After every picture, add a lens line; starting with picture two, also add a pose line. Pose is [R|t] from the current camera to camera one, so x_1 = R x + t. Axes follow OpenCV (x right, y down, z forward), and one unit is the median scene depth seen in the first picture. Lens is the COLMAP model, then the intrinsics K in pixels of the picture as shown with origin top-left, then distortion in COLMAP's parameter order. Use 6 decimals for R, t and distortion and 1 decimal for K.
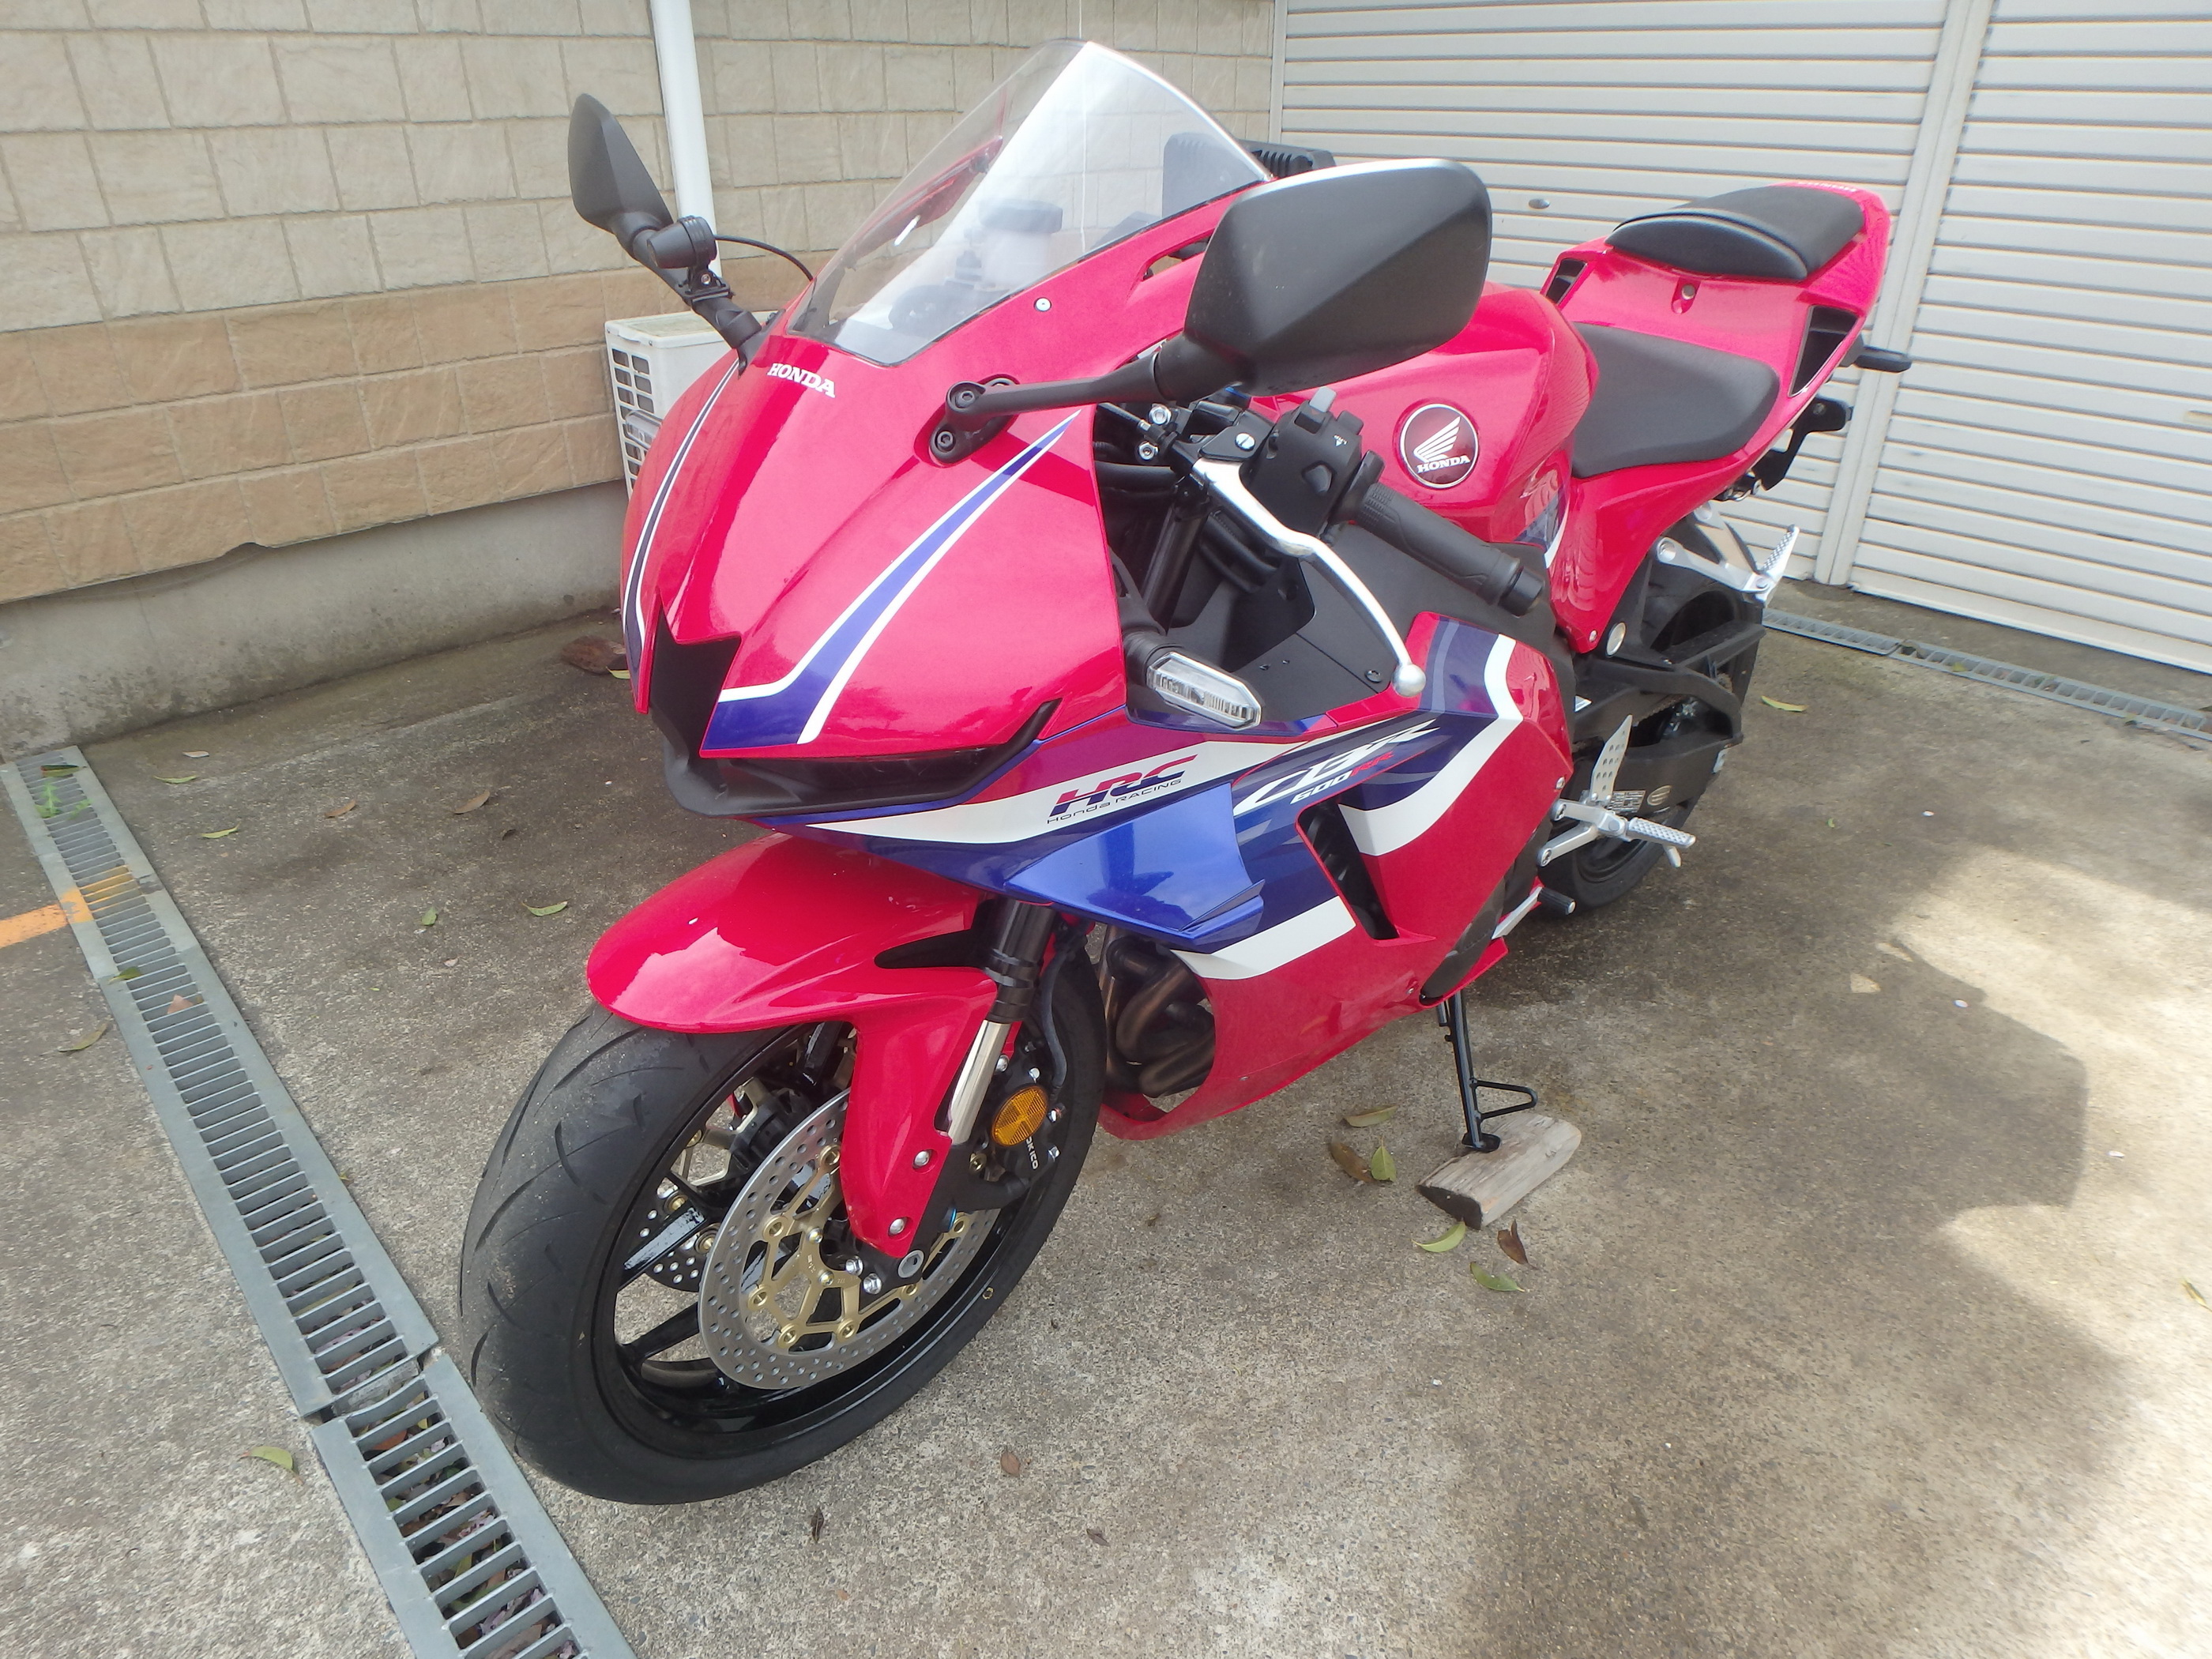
lens RADIAL K [[1378.9, 0, 1097.1], [0, 1378.9, 826.6], [0, 0, 1]] dist [-0.039989, 0.013012]
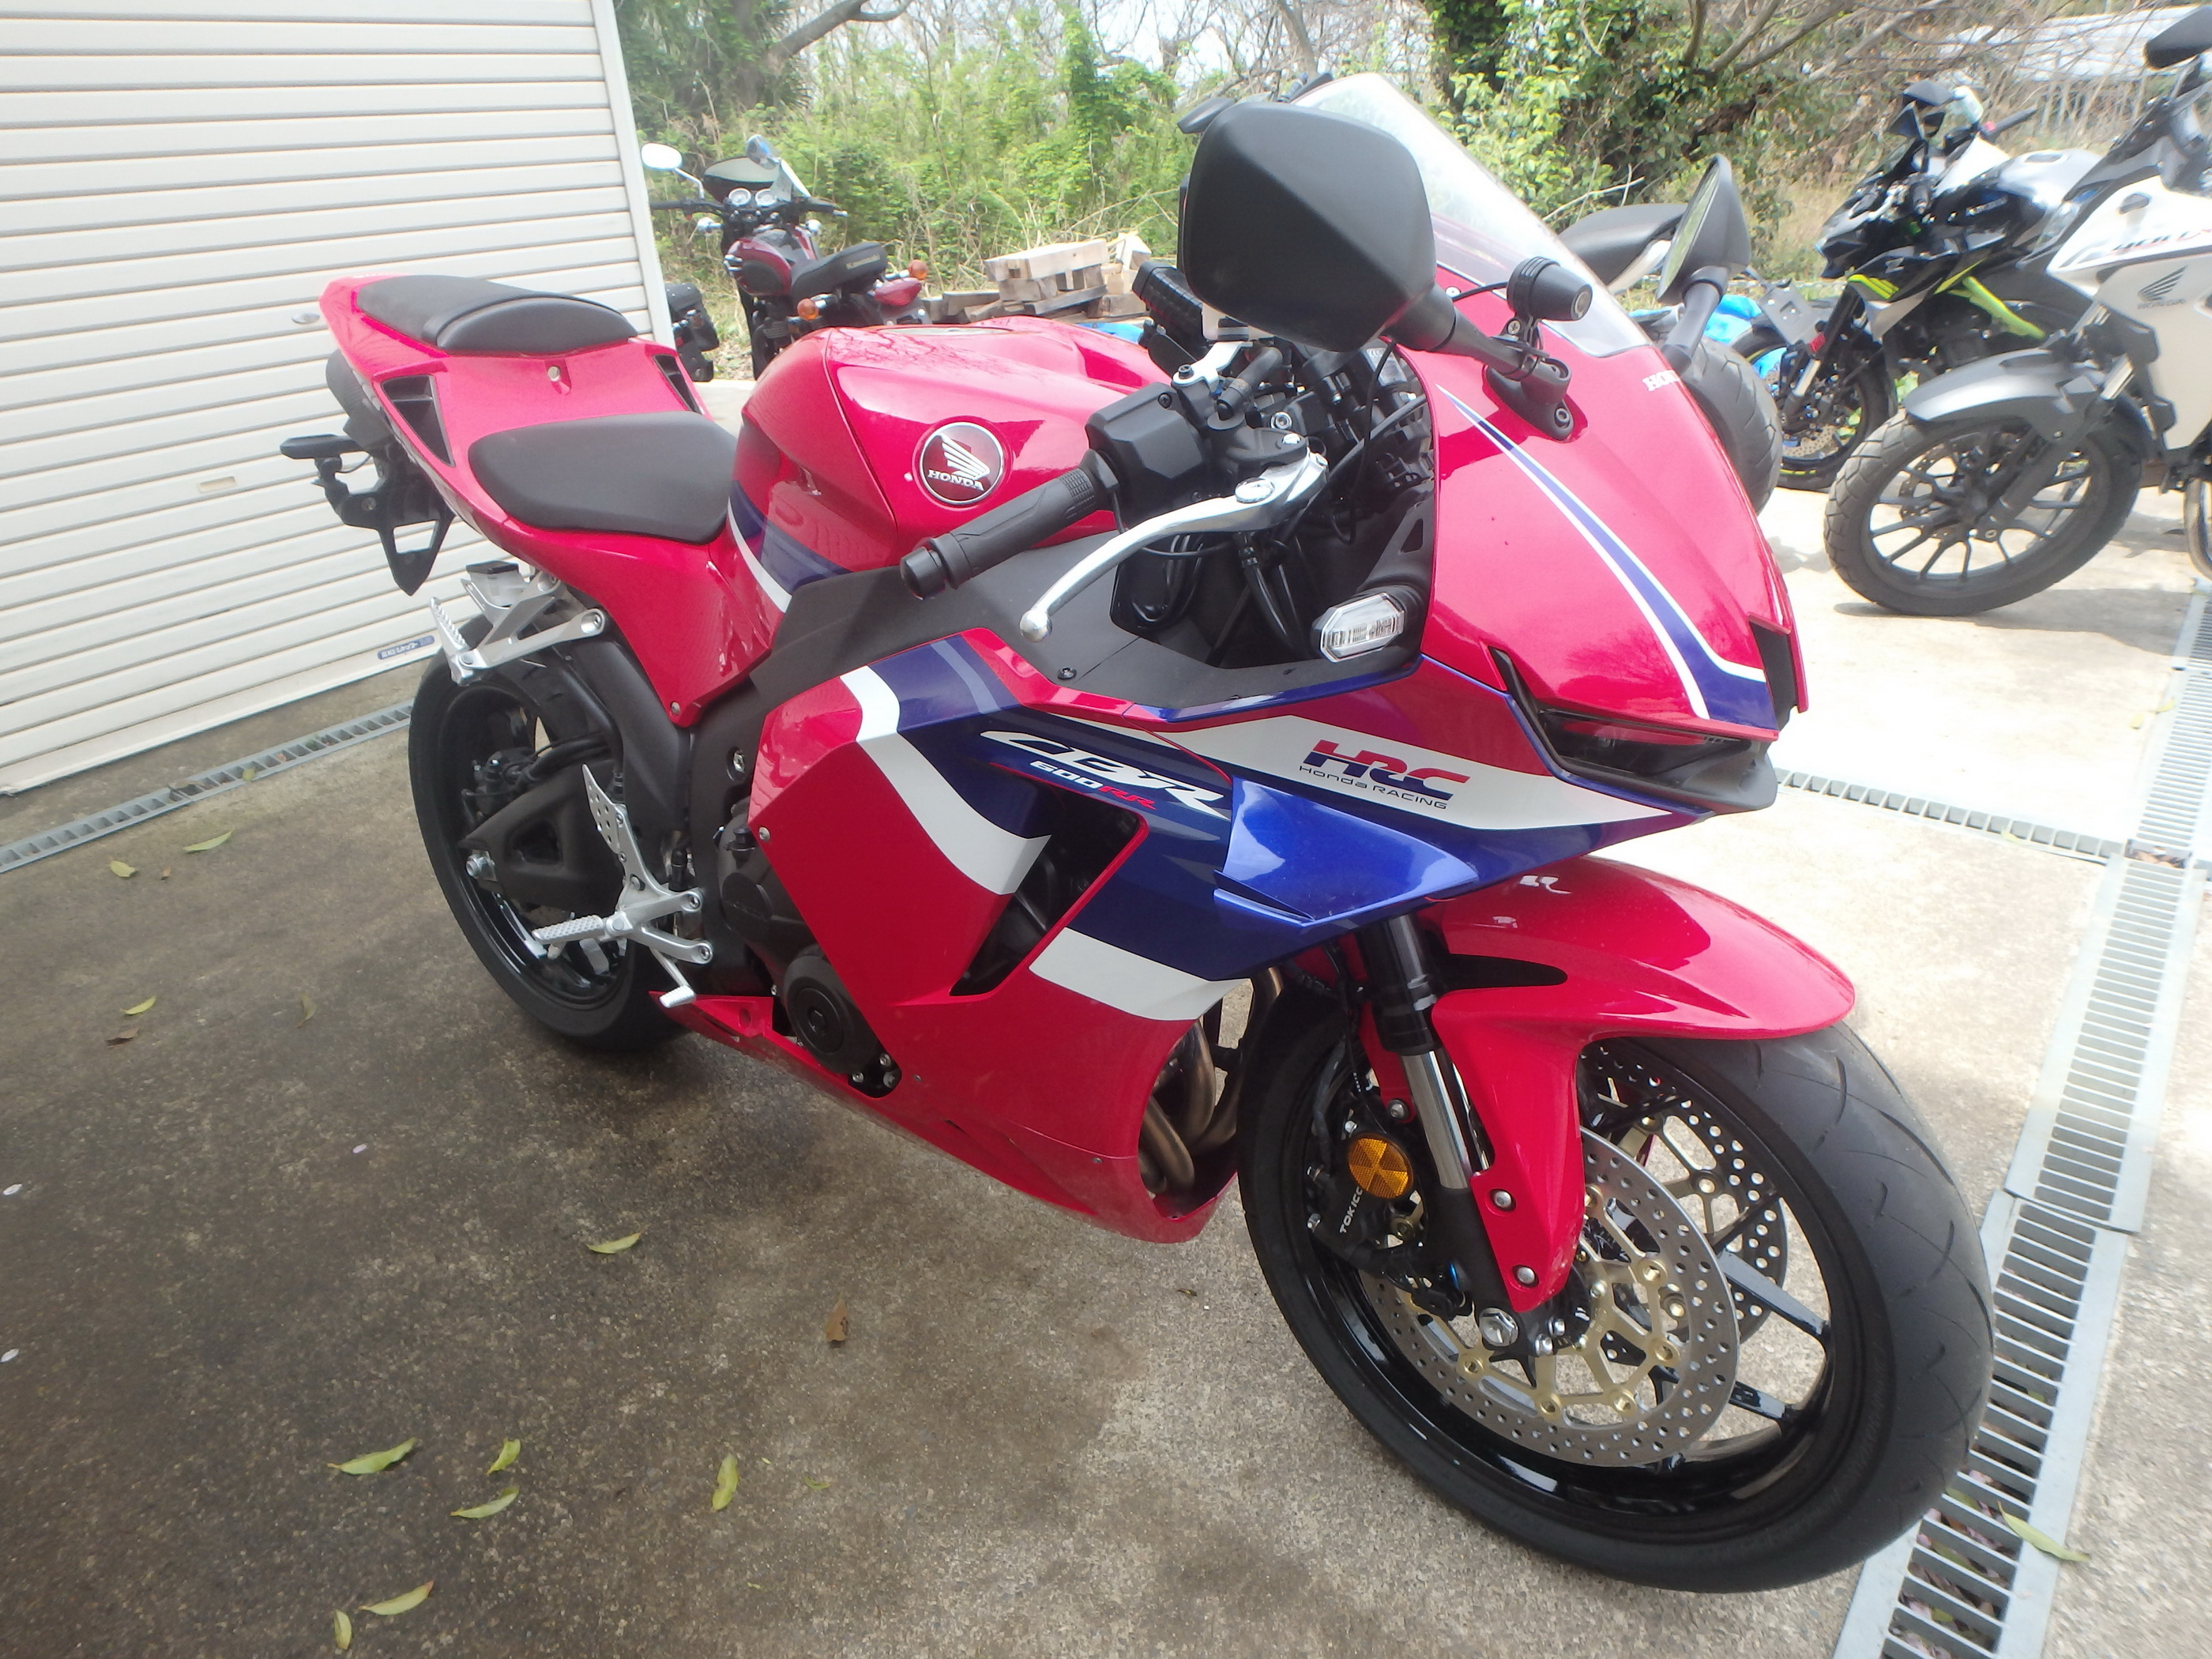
lens RADIAL K [[1378.9, 0, 1105.3], [0, 1378.9, 811.0], [0, 0, 1]] dist [-0.039989, 0.013012]
pose [[-0.142418, -0.427752, 0.892606, -0.404064], [0.521483, 0.734063, 0.434980, -0.239387], [-0.841293, 0.527427, 0.118522, 0.450612]]
